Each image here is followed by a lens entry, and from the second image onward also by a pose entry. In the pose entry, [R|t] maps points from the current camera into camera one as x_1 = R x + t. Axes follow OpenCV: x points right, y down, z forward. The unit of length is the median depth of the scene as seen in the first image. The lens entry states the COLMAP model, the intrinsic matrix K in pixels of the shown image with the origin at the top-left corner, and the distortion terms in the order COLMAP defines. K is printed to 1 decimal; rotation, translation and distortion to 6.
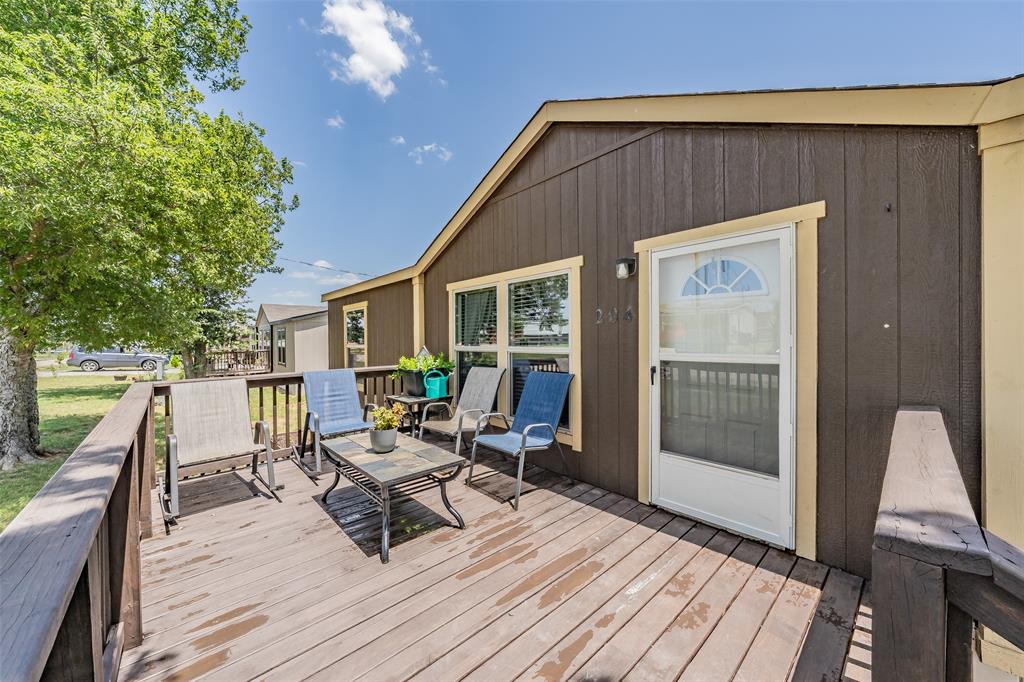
lens RADIAL K [[385.7, 0, 520.1], [0, 385.7, 341.4], [0, 0, 1]] dist [0.001218, -0.000383]
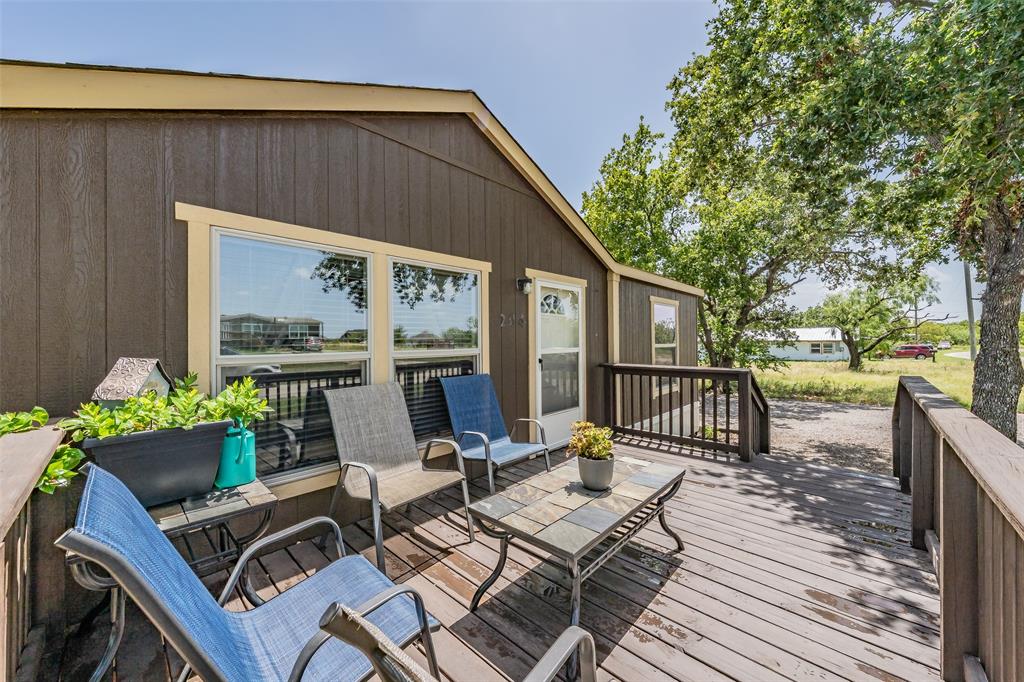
lens RADIAL K [[365.2, 0, 513.4], [0, 365.2, 340.7], [0, 0, 1]] dist [0.002561, -0.000151]
pose [[-0.060918, 0.008701, 0.998105, -0.710973], [0.015956, 0.999843, -0.007742, 0.004375], [-0.998015, 0.015454, -0.061047, 0.817983]]
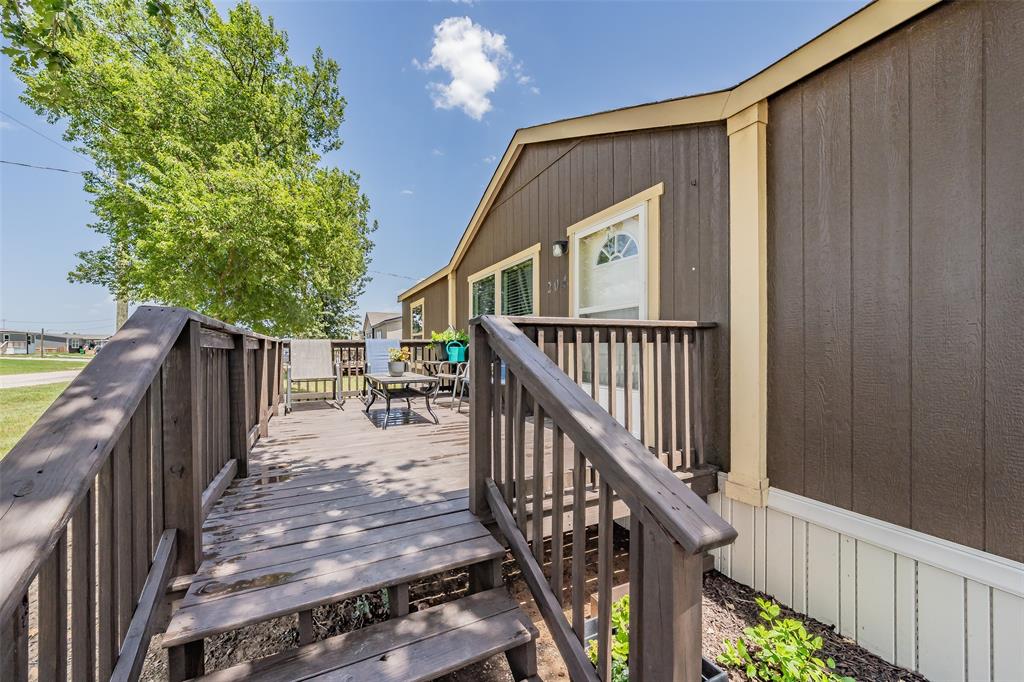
lens RADIAL K [[389.7, 0, 485.1], [0, 389.7, 348.8], [0, 0, 1]] dist [0.013406, 0.000162]
pose [[0.949553, 0.001047, -0.313605, 0.327760], [-0.003780, 0.999960, -0.008107, 0.123726], [0.313584, 0.008883, 0.949519, -0.264038]]
